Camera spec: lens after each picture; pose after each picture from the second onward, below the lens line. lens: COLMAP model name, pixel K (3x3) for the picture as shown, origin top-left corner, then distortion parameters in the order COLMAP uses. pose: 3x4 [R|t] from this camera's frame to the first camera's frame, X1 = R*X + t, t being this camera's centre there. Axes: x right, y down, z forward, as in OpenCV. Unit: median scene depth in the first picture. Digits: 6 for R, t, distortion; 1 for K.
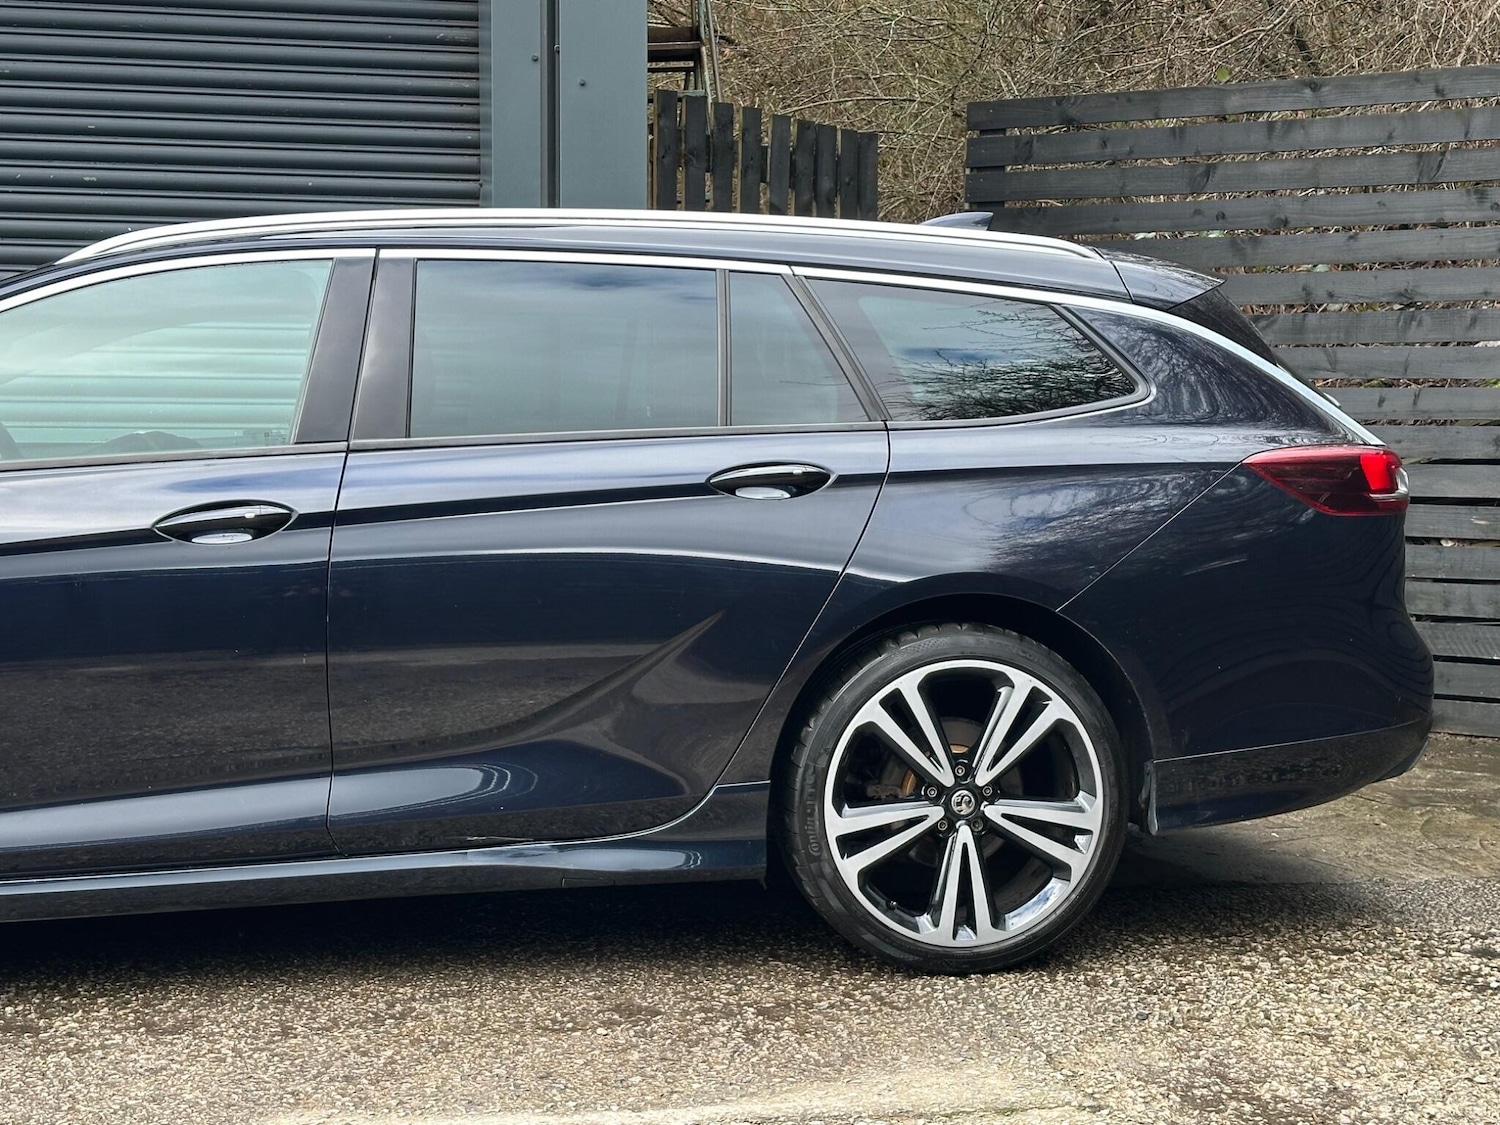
lens RADIAL K [[2337.4, 0, 741.3], [0, 2337.4, 539.5], [0, 0, 1]] dist [0.120677, 0.000000]
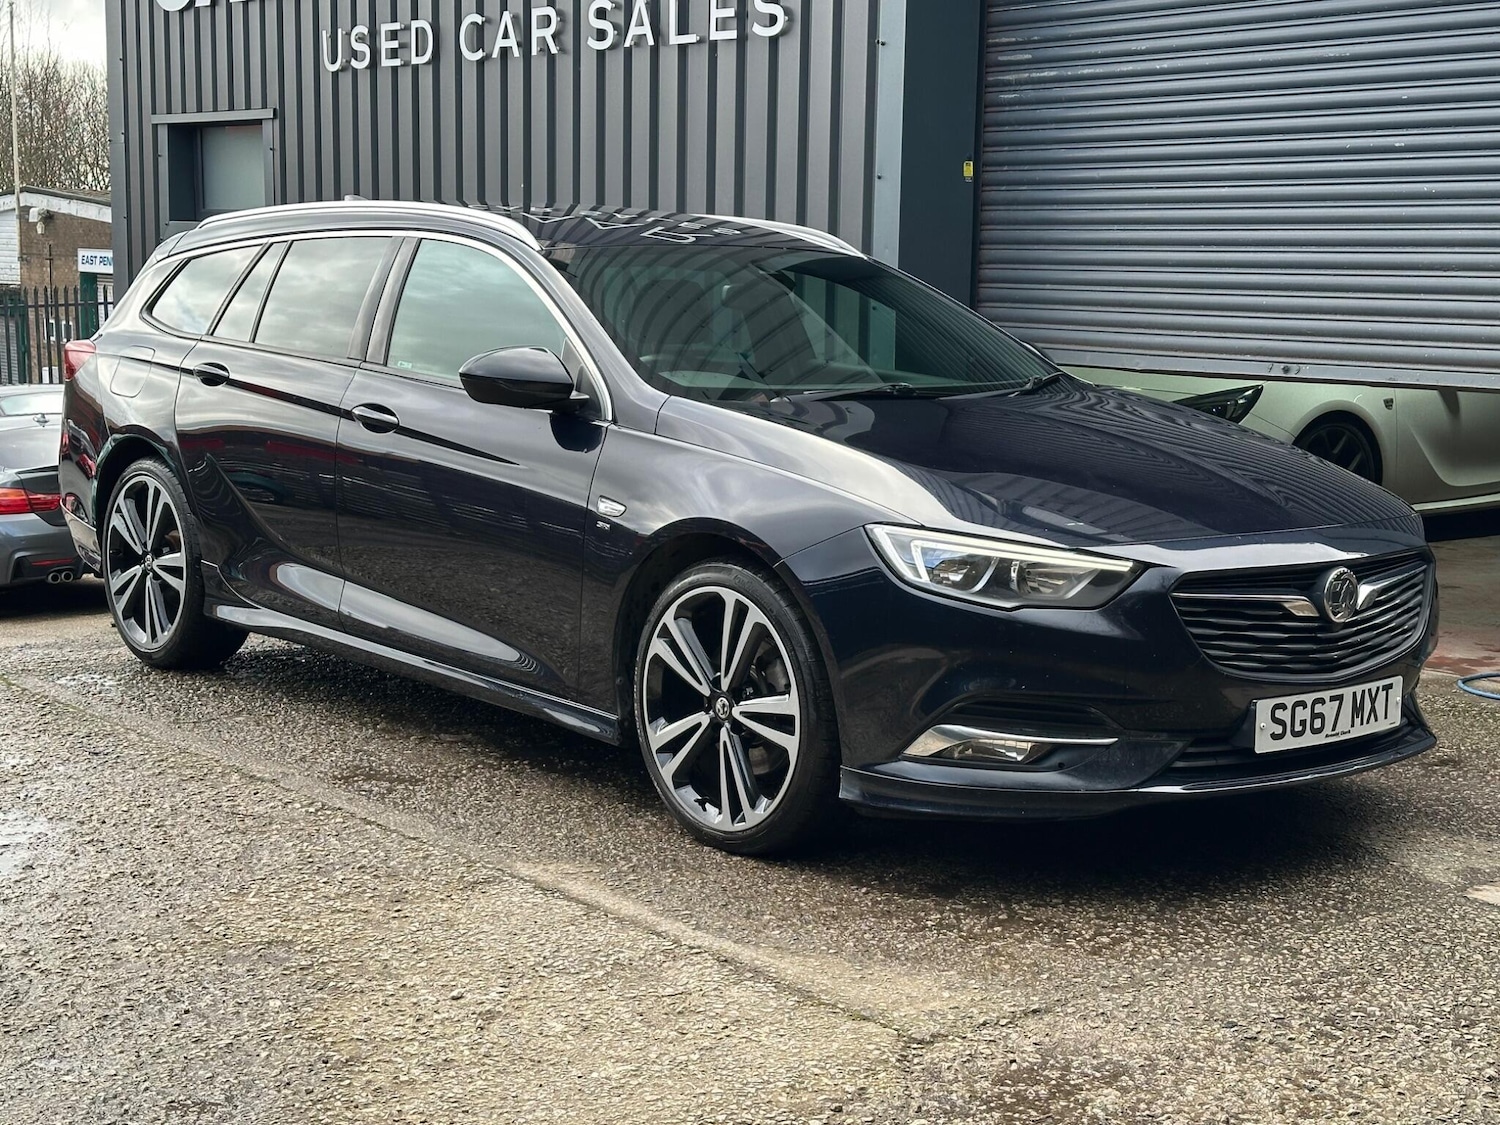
lens RADIAL K [[2243.1, 0, 762.5], [0, 2243.1, 555.3], [0, 0, 1]] dist [0.147763, 0.000000]
pose [[0.484545, 0.116895, -0.866921, 0.816128], [-0.072984, 0.992978, 0.093100, -0.061169], [0.871716, 0.018160, 0.489674, 0.343944]]
